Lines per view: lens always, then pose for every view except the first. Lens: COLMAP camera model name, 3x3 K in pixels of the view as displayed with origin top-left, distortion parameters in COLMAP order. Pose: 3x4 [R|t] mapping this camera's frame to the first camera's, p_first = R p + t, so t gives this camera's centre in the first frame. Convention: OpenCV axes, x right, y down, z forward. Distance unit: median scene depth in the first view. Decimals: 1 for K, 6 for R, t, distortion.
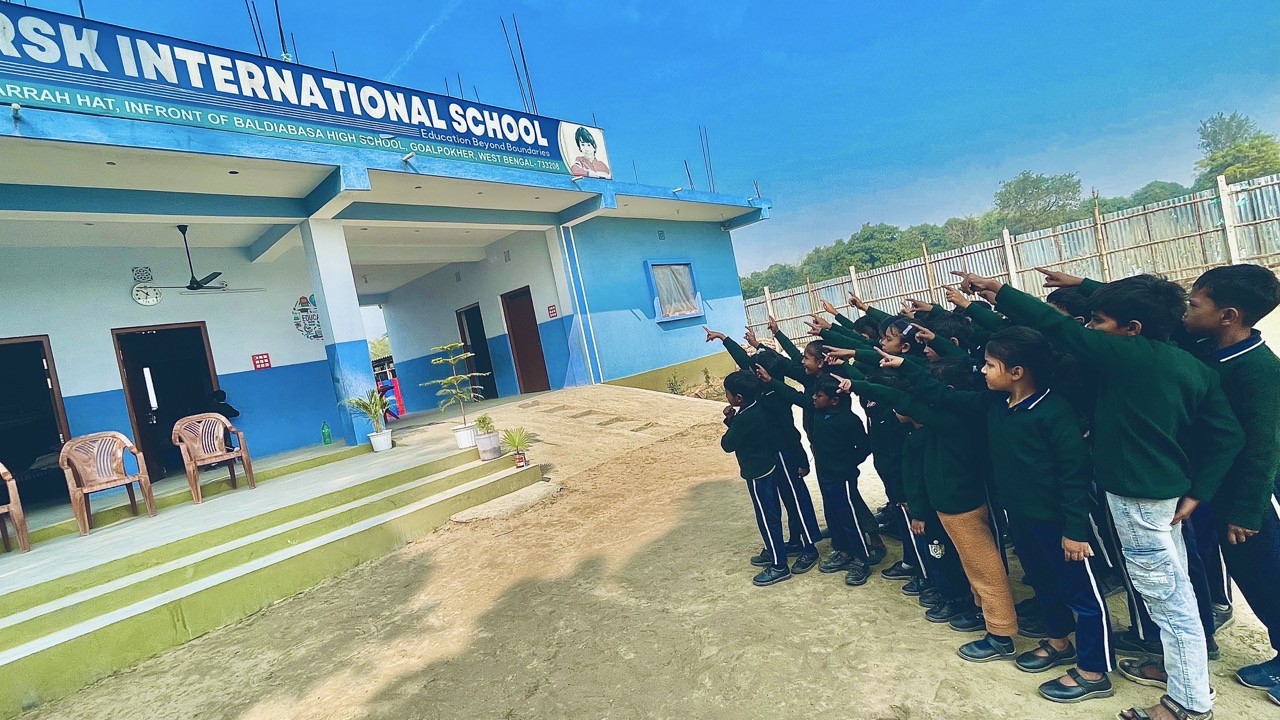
lens RADIAL K [[584.3, 0, 632.6], [0, 584.3, 355.3], [0, 0, 1]] dist [-0.004767, 0.001259]
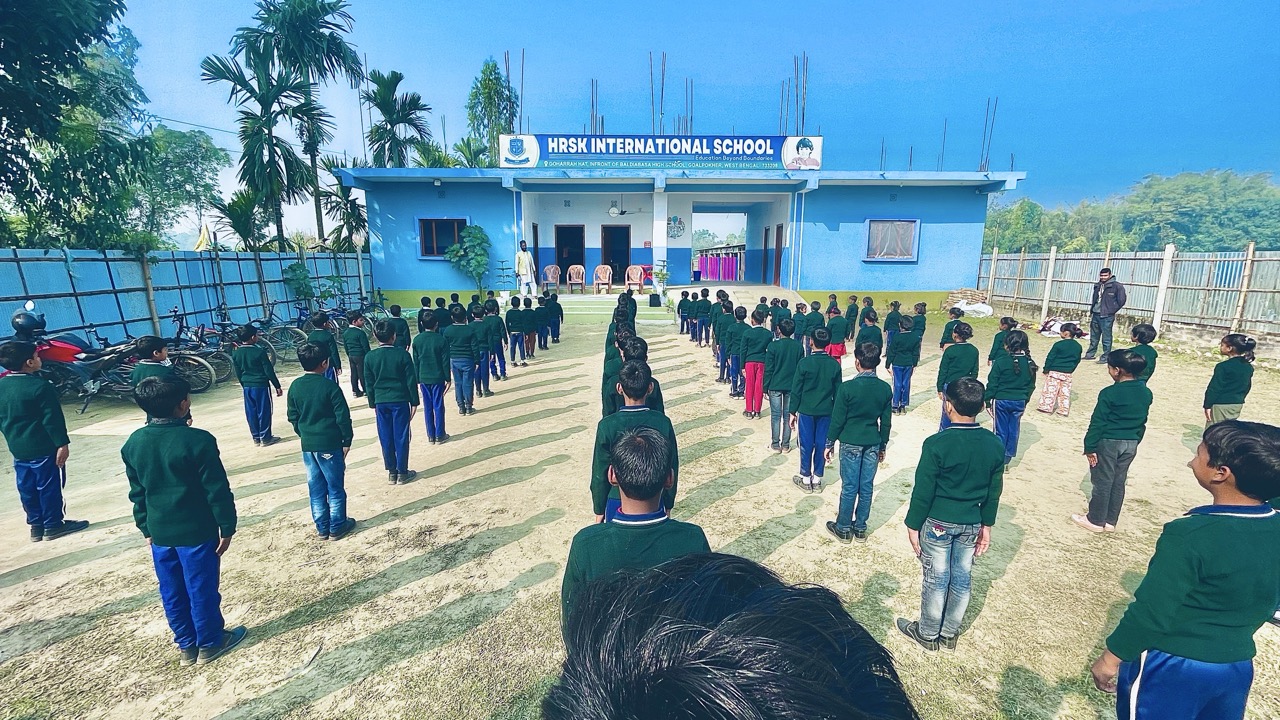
lens RADIAL K [[520.7, 0, 639.5], [0, 520.7, 358.0], [0, 0, 1]] dist [-0.003550, -0.000268]
pose [[0.647331, 0.338777, -0.682783, 1.060985], [-0.146796, 0.934437, 0.324467, -0.273267], [0.747940, -0.109807, 0.654621, -0.503827]]
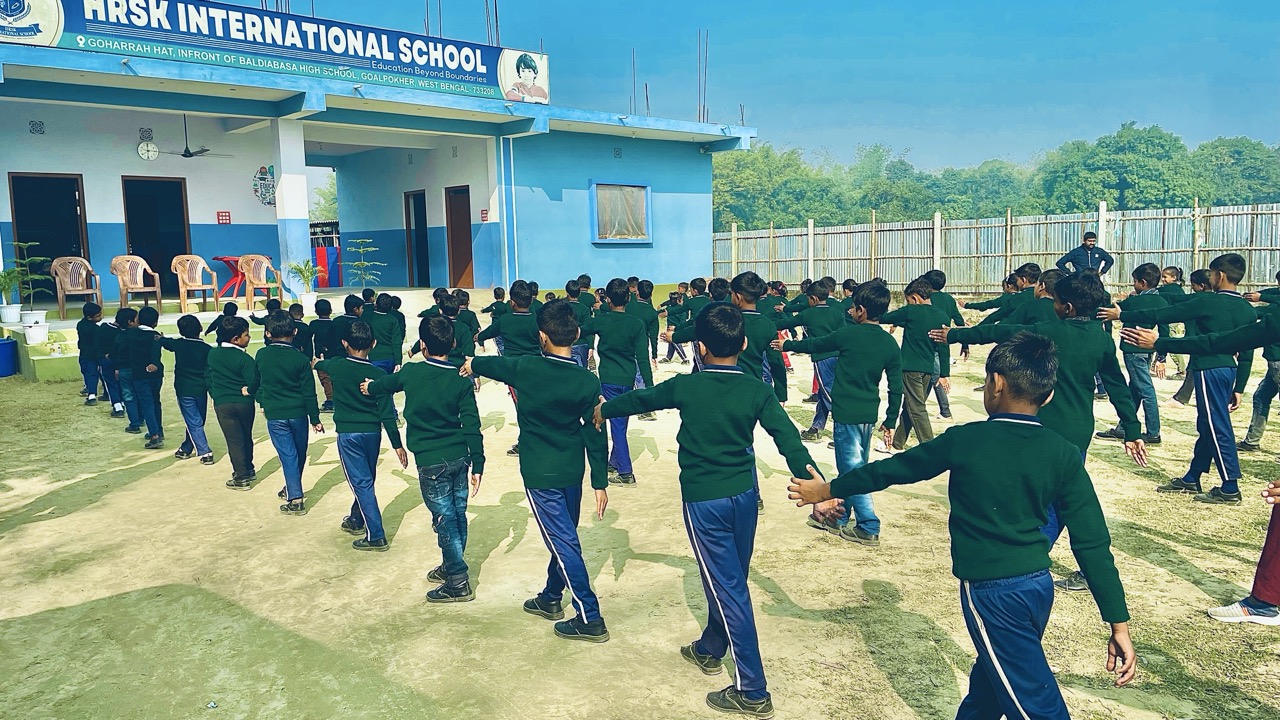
lens RADIAL K [[971.8, 0, 638.2], [0, 971.8, 377.5], [0, 0, 1]] dist [0.069111, -0.086938]
pose [[0.976812, 0.193001, -0.092682, 0.512411], [-0.180297, 0.974975, 0.130064, -0.098023], [0.115465, -0.110338, 0.987164, -1.069958]]
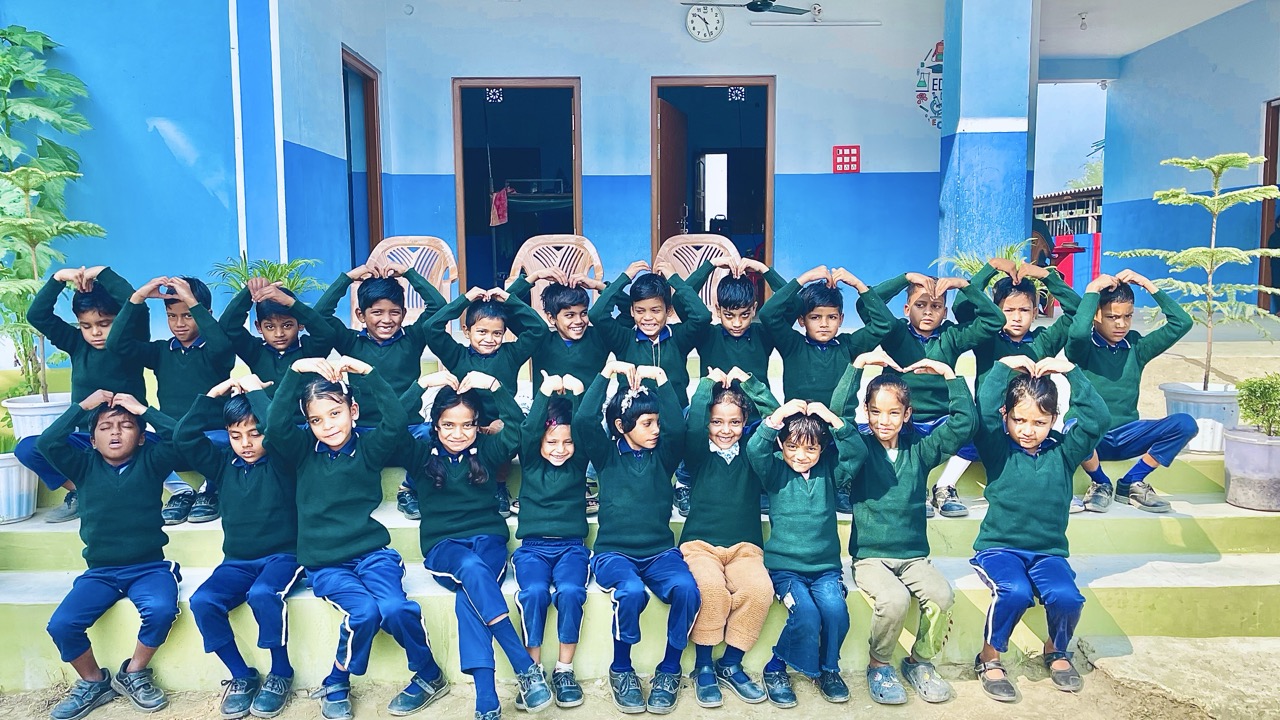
lens RADIAL K [[971.8, 0, 634.6], [0, 971.8, 363.2], [0, 0, 1]] dist [0.069111, -0.086938]
pose [[0.651310, 0.266675, -0.710408, -0.069222], [-0.139540, 0.962337, 0.233314, 0.009523], [0.745871, -0.052830, 0.663992, 0.263695]]
